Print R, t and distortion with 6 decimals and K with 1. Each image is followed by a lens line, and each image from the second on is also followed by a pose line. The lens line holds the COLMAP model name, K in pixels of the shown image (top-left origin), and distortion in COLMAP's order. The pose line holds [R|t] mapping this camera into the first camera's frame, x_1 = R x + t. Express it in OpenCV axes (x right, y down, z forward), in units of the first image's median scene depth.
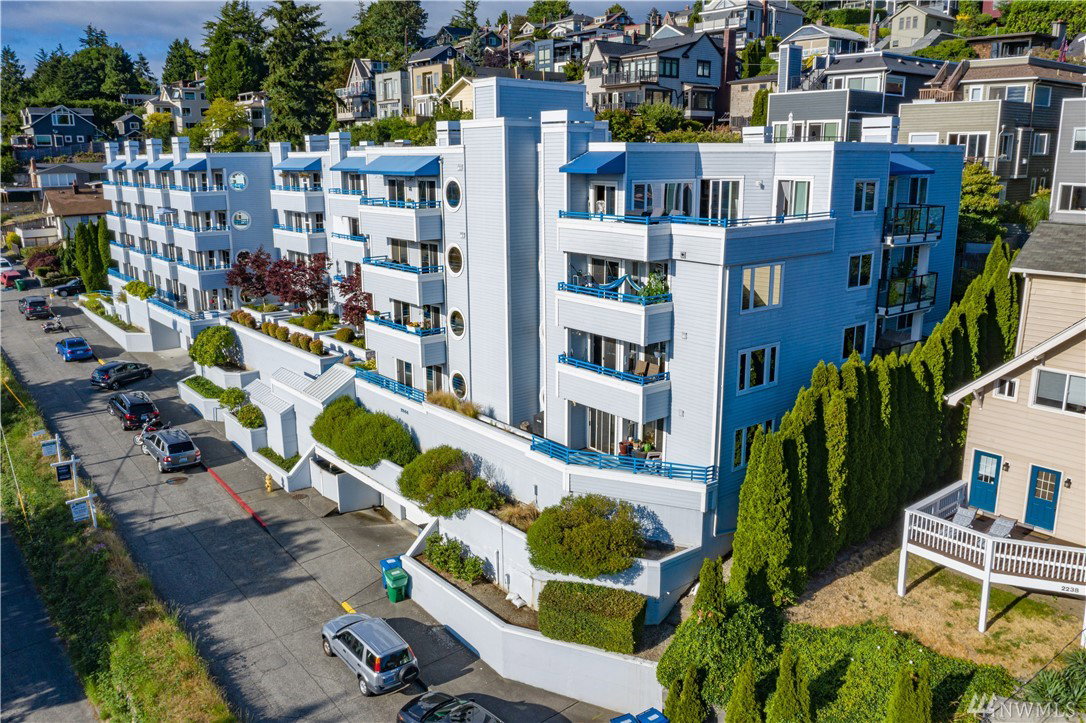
lens RADIAL K [[856.8, 0, 543.0], [0, 856.8, 361.5], [0, 0, 1]] dist [-0.031353, -0.007356]
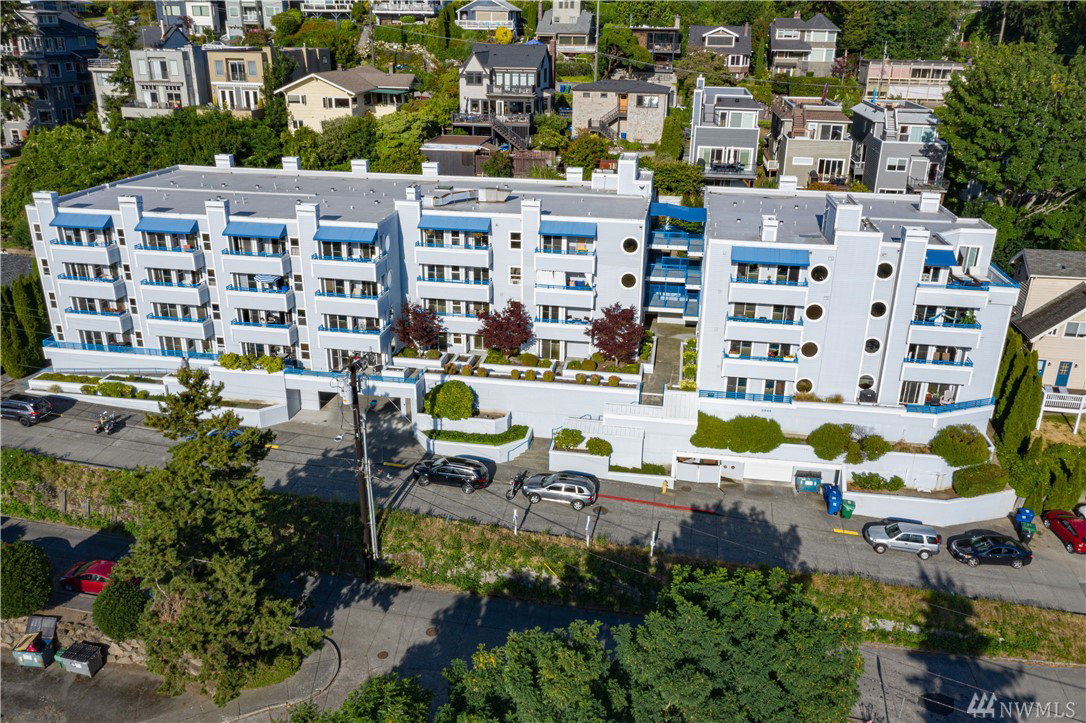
lens RADIAL K [[844.5, 0, 543.0], [0, 844.5, 361.5], [0, 0, 1]] dist [-0.011784, 0.000252]
pose [[0.743546, -0.236362, 0.625518, -1.511622], [0.138876, 0.969633, 0.201310, -0.423214], [-0.654104, -0.062814, 0.753792, 0.131863]]
